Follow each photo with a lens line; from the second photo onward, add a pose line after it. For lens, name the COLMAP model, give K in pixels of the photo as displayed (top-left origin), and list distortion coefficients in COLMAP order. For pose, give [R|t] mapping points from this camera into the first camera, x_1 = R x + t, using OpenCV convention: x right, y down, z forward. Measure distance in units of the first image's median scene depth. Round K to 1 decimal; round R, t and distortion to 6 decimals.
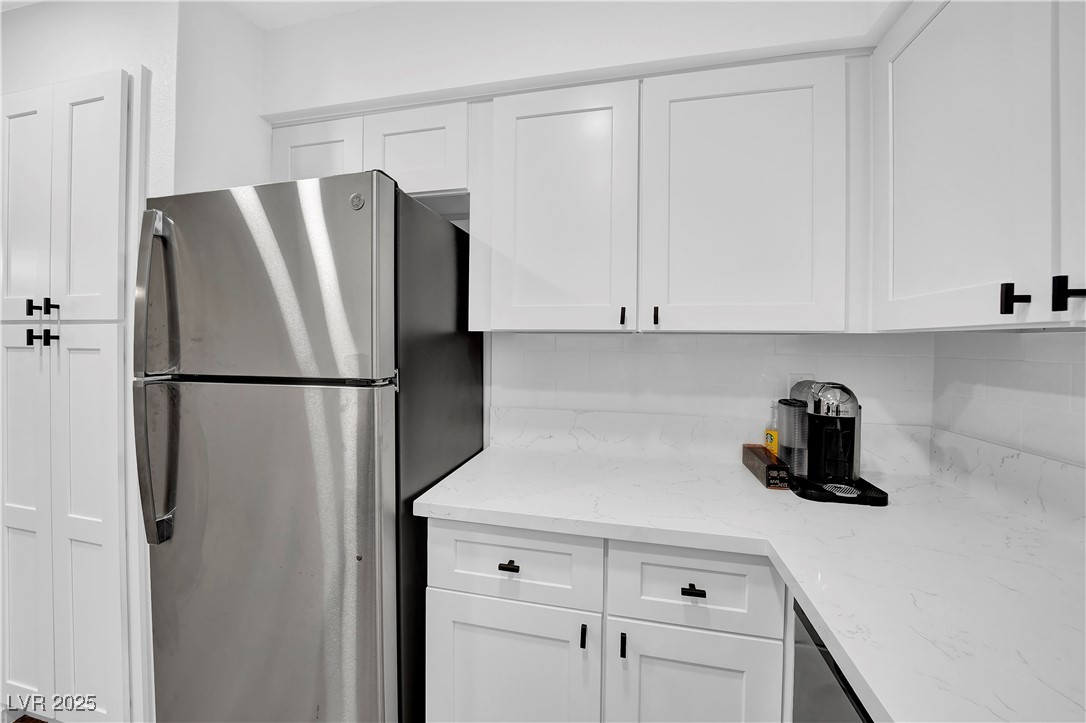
lens RADIAL K [[437.1, 0, 550.3], [0, 437.1, 355.8], [0, 0, 1]] dist [-0.000712, -0.000067]
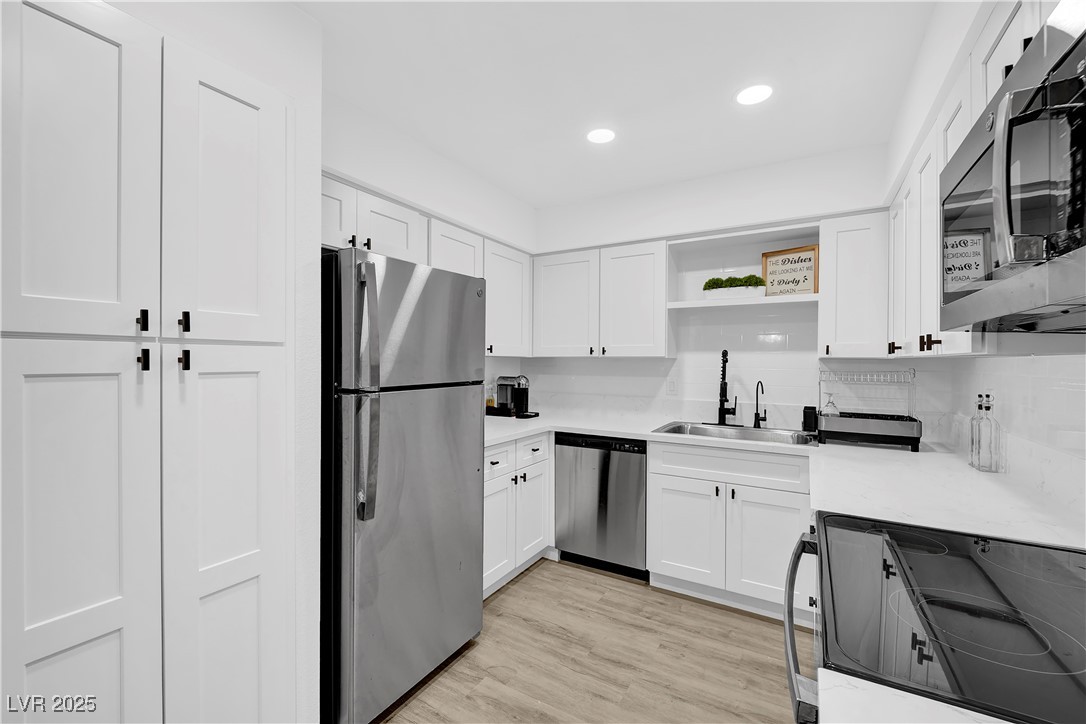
lens RADIAL K [[443.2, 0, 543.0], [0, 443.2, 362.0], [0, 0, 1]] dist [0.000510, 0.000022]
pose [[0.294445, -0.010130, 0.955615, -1.874360], [0.007577, 0.999937, 0.008266, -0.042608], [-0.955638, 0.004806, 0.294504, 0.077273]]
